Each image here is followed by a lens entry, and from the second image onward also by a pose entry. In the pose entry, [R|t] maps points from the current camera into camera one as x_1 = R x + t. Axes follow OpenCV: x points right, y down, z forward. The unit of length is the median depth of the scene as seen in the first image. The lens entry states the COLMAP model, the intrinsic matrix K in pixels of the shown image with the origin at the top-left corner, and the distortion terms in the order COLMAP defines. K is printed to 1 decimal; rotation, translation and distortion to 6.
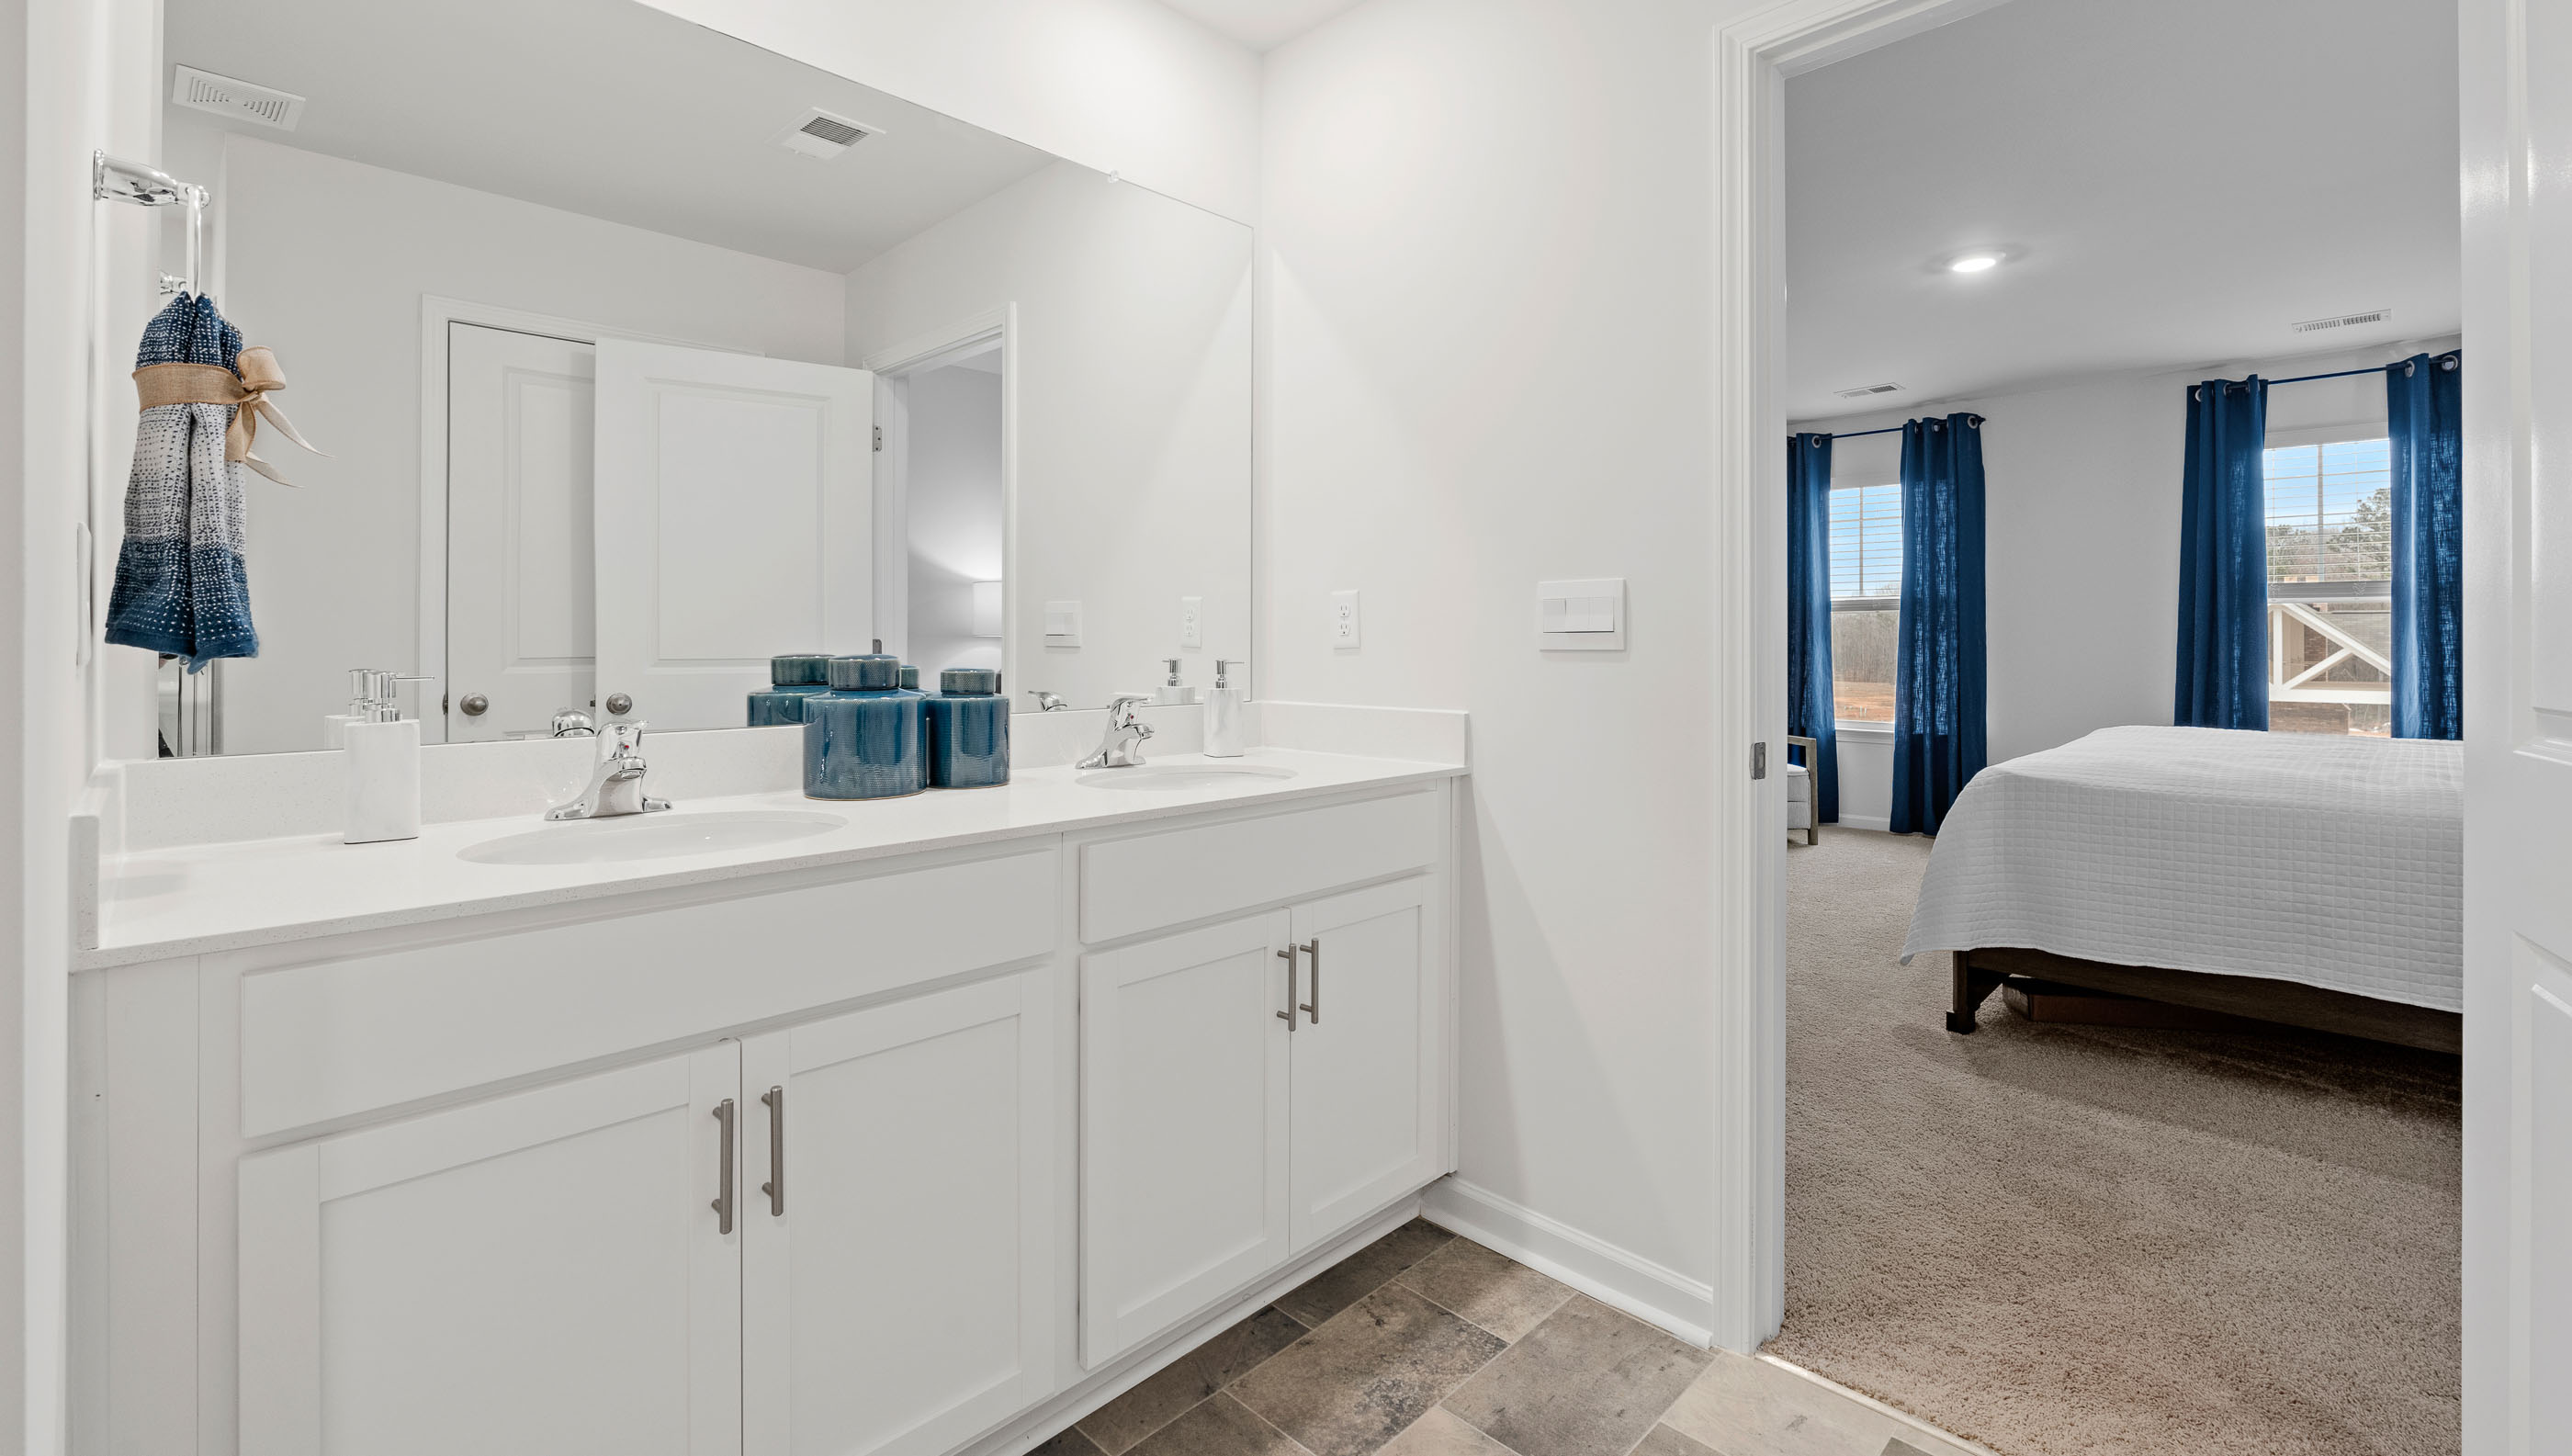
lens RADIAL K [[1108.0, 0, 1295.1], [0, 1108.0, 633.8], [0, 0, 1]] dist [-0.002394, -0.000171]
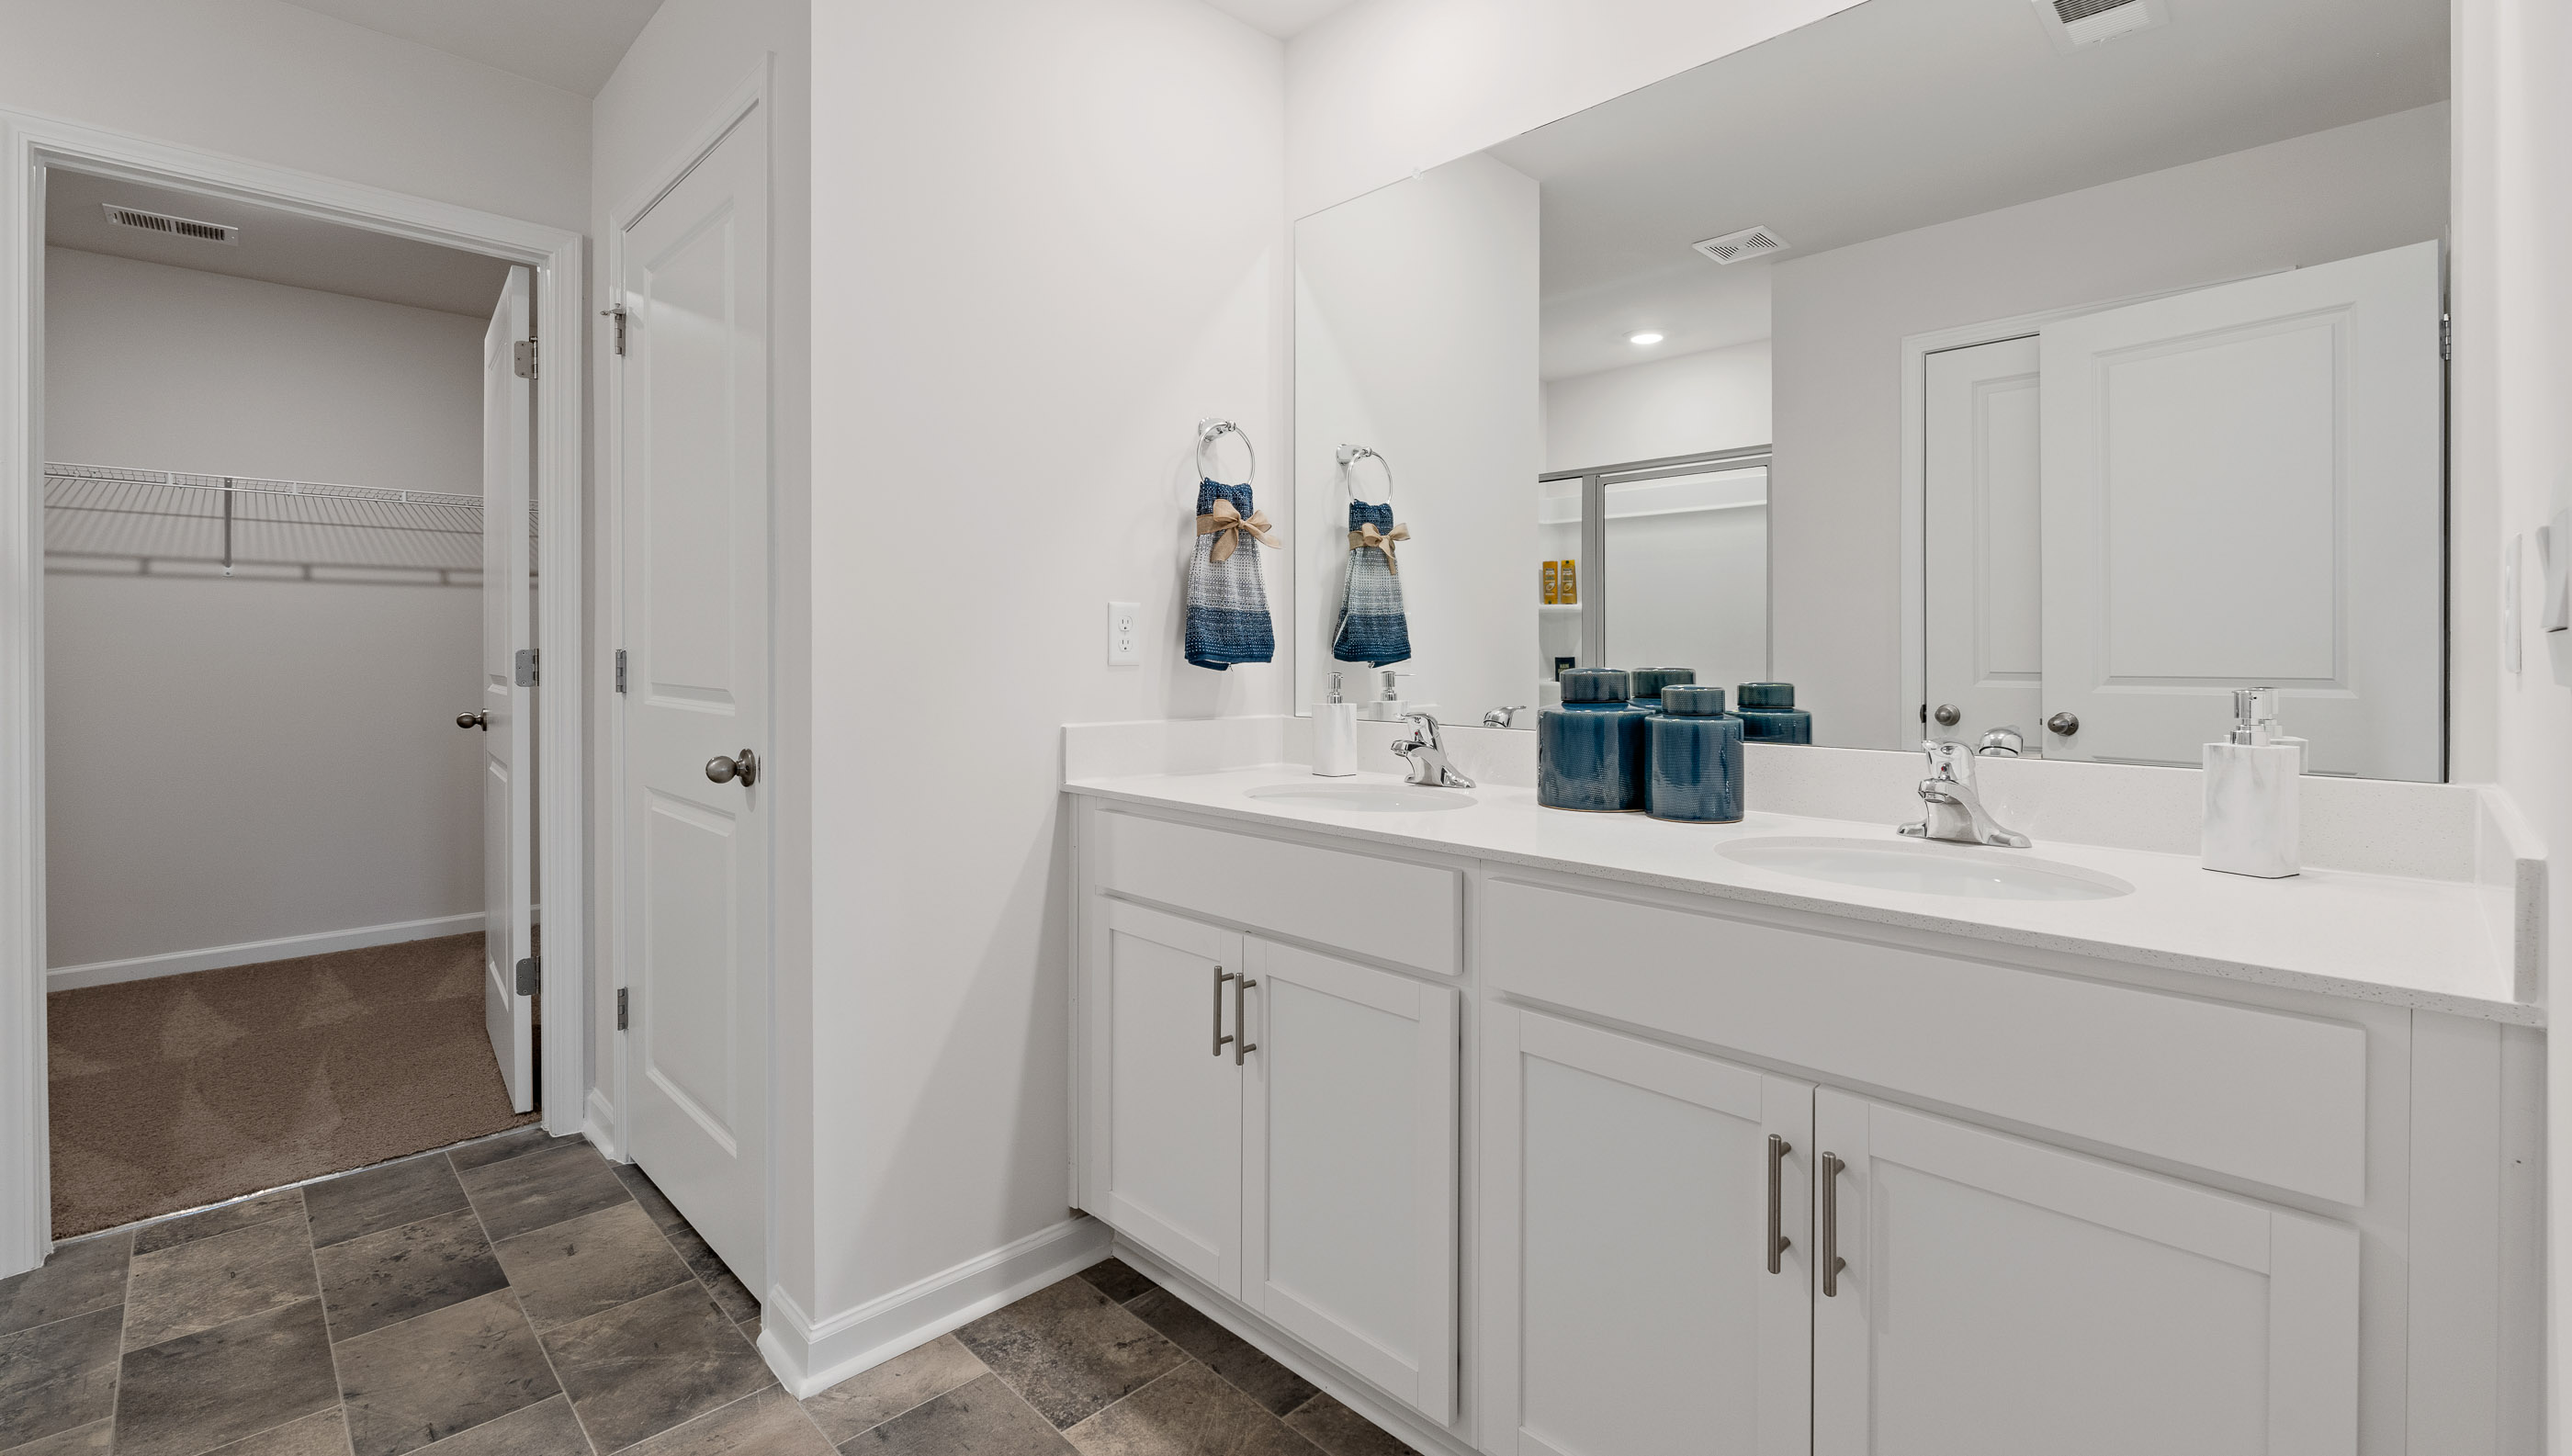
lens RADIAL K [[1152.6, 0, 1275.5], [0, 1152.6, 692.1], [0, 0, 1]] dist [0.002087, 0.000203]
pose [[-0.034397, 0.034859, -0.998800, 0.658611], [0.004093, 0.999388, 0.034739, 0.002719], [0.999400, -0.002893, -0.034518, 0.716936]]
